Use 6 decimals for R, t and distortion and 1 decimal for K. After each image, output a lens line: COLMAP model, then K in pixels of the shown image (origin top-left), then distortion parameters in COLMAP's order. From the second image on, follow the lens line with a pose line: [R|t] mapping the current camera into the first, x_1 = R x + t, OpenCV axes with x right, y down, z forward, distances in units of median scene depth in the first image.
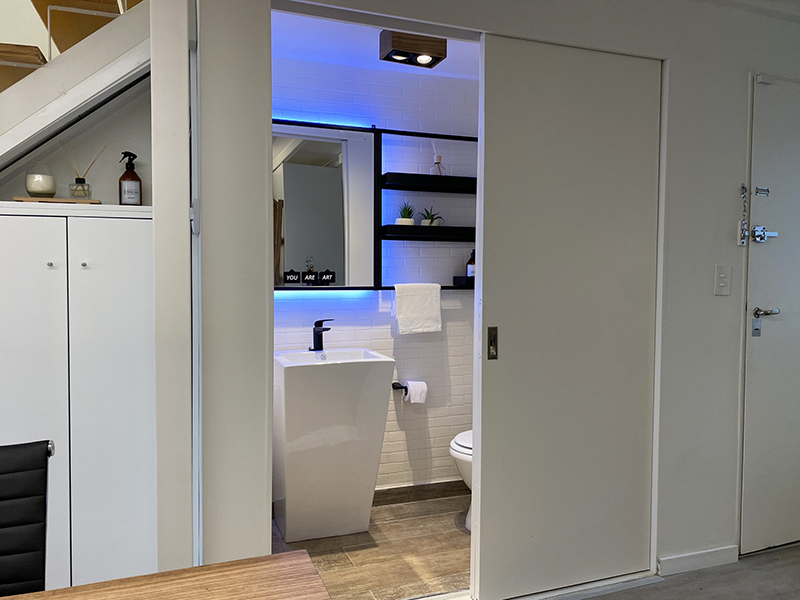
lens RADIAL K [[605.5, 0, 401.4], [0, 605.5, 301.7], [0, 0, 1]] dist [0.011065, 0.001144]
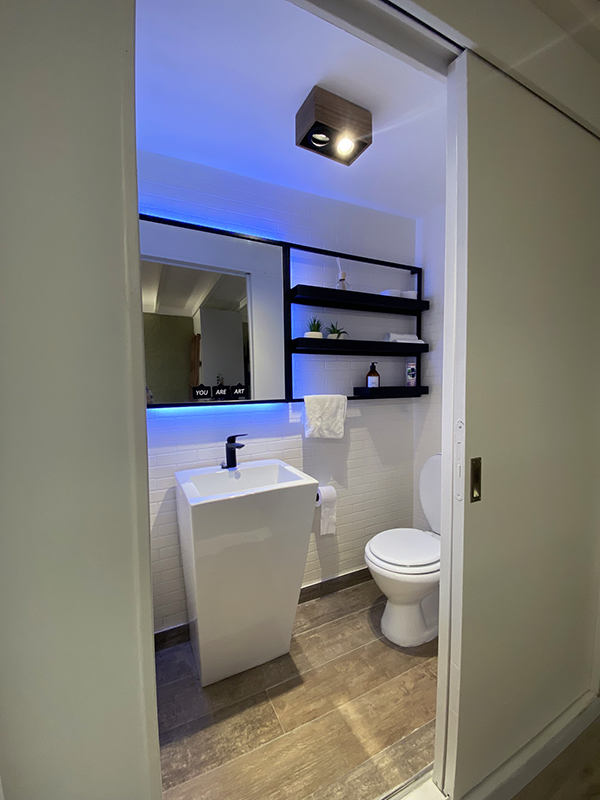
lens RADIAL K [[289.8, 0, 294.4], [0, 289.8, 396.9], [0, 0, 1]] dist [-0.008333, -0.000819]
pose [[0.994970, -0.022938, 0.097509, -0.078503], [0.022617, 0.999735, 0.004389, -0.031053], [-0.097584, -0.002162, 0.995225, 0.519565]]
